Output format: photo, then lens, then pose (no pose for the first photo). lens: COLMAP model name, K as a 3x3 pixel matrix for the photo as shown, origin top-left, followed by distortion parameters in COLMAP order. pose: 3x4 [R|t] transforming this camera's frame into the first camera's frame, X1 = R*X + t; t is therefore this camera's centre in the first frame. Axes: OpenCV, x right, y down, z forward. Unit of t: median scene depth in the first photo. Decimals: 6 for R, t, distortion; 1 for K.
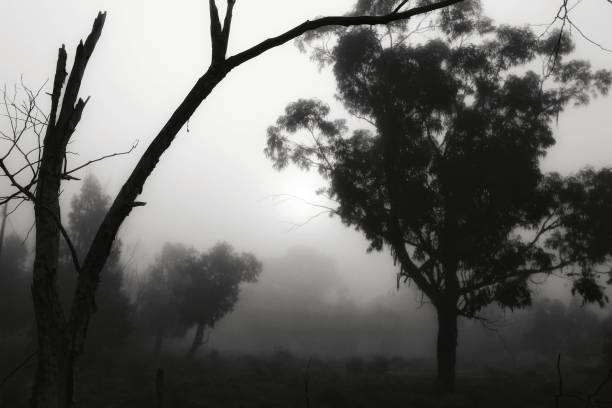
lens RADIAL K [[527.7, 0, 306.0], [0, 527.7, 204.0], [0, 0, 1]] dist [-0.010213, 0.000265]
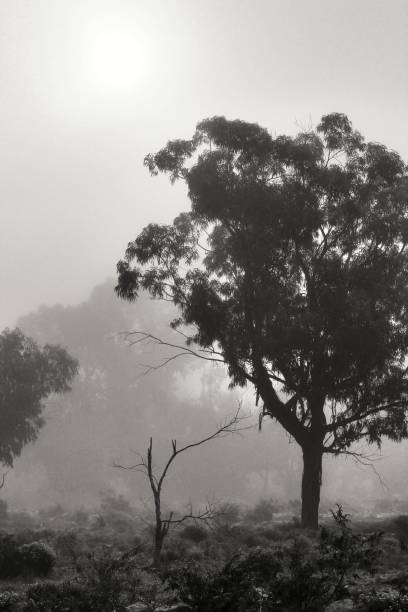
lens RADIAL K [[1319.9, 0, 204.0], [0, 1319.9, 306.0], [0, 0, 1]] dist [-0.349141, -0.067499]
pose [[0.997873, -0.030882, 0.057402, -0.053399], [0.023420, 0.991703, 0.126398, -0.337480], [-0.060829, -0.124785, 0.990317, -1.229371]]
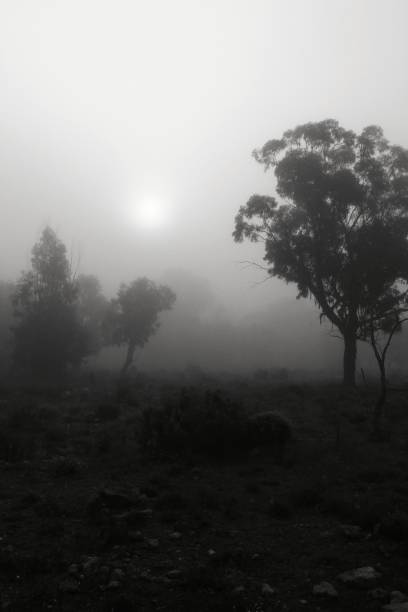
lens RADIAL K [[527.7, 0, 204.0], [0, 527.7, 306.0], [0, 0, 1]] dist [-0.010213, 0.000265]
pose [[0.997455, -0.013776, 0.069958, -0.250848], [0.002414, 0.987120, 0.159964, -0.126888], [-0.071261, -0.159388, 0.984641, -0.450835]]
